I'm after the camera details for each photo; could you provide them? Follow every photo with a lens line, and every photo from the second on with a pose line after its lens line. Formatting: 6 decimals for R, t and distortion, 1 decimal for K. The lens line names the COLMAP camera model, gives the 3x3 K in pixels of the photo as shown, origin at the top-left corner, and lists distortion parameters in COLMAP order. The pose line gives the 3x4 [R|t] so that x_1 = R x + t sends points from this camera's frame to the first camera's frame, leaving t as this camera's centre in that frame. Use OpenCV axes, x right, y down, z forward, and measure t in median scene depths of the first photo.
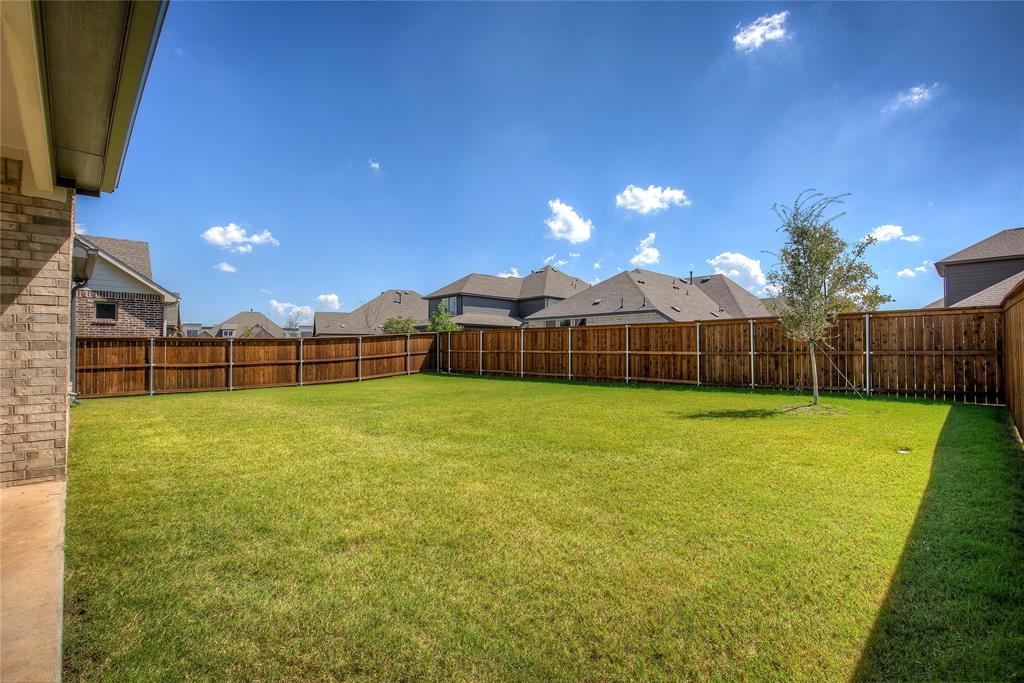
lens RADIAL K [[465.6, 0, 516.5], [0, 465.6, 343.2], [0, 0, 1]] dist [-0.035310, 0.006318]
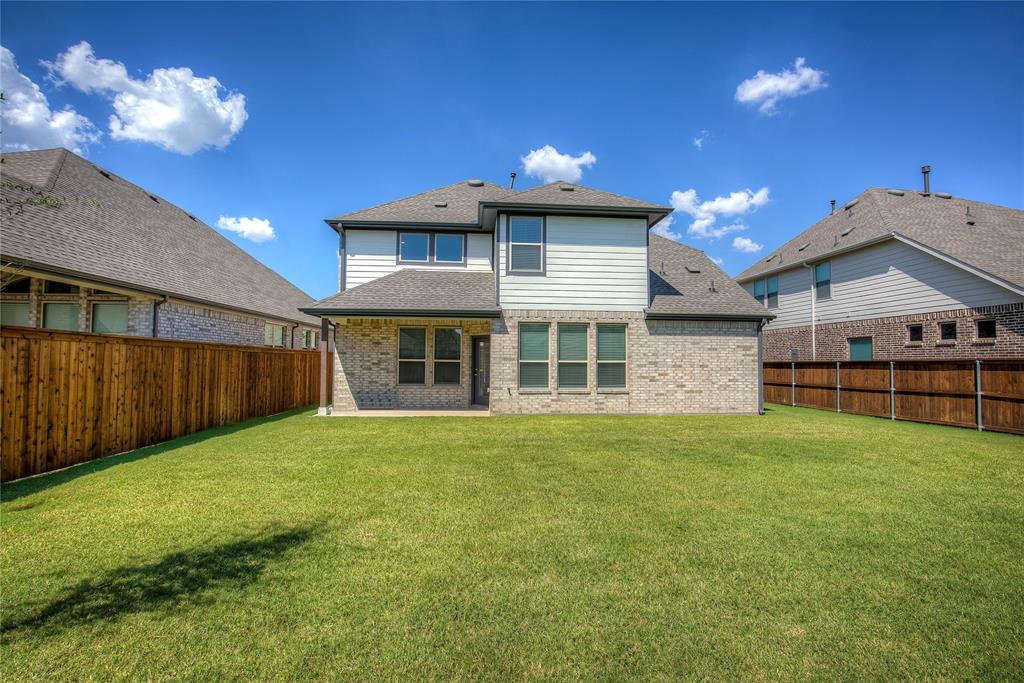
lens RADIAL K [[465.6, 0, 514.5], [0, 465.6, 339.8], [0, 0, 1]] dist [-0.035310, 0.006318]
pose [[-0.642816, -0.032924, -0.765313, 0.337154], [0.009611, 0.998651, -0.051036, -0.013623], [0.765960, -0.040162, -0.641632, 0.831767]]
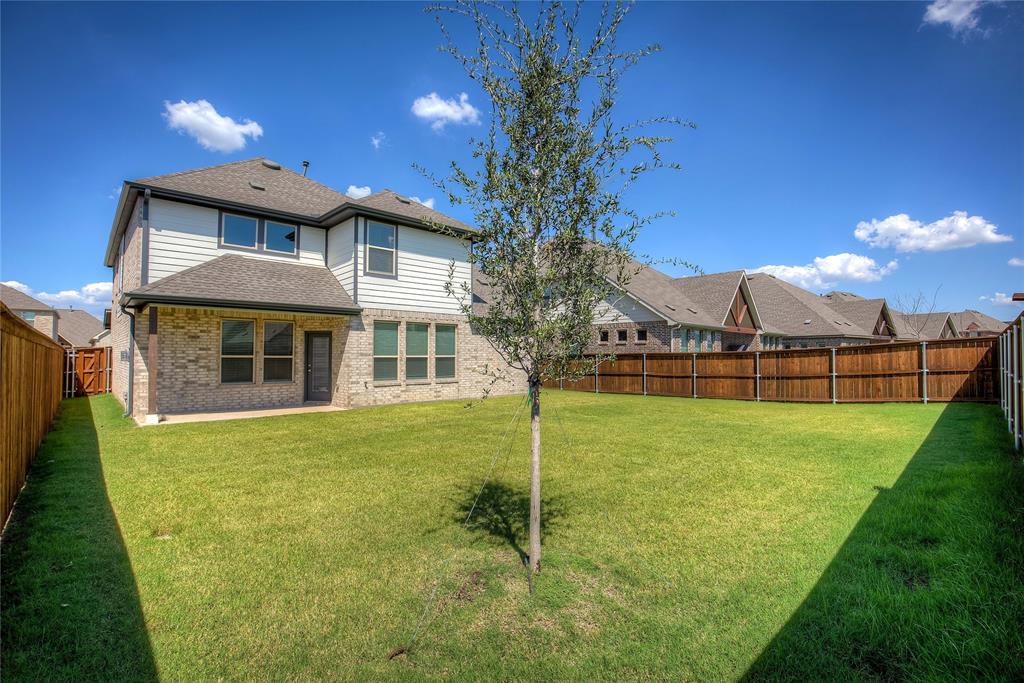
lens RADIAL K [[465.6, 0, 509.7], [0, 465.6, 342.2], [0, 0, 1]] dist [-0.035310, 0.006318]
pose [[-0.017523, -0.022720, -0.999588, 0.584576], [0.018061, 0.999571, -0.023036, -0.020193], [0.999683, -0.018457, -0.017105, 0.577648]]
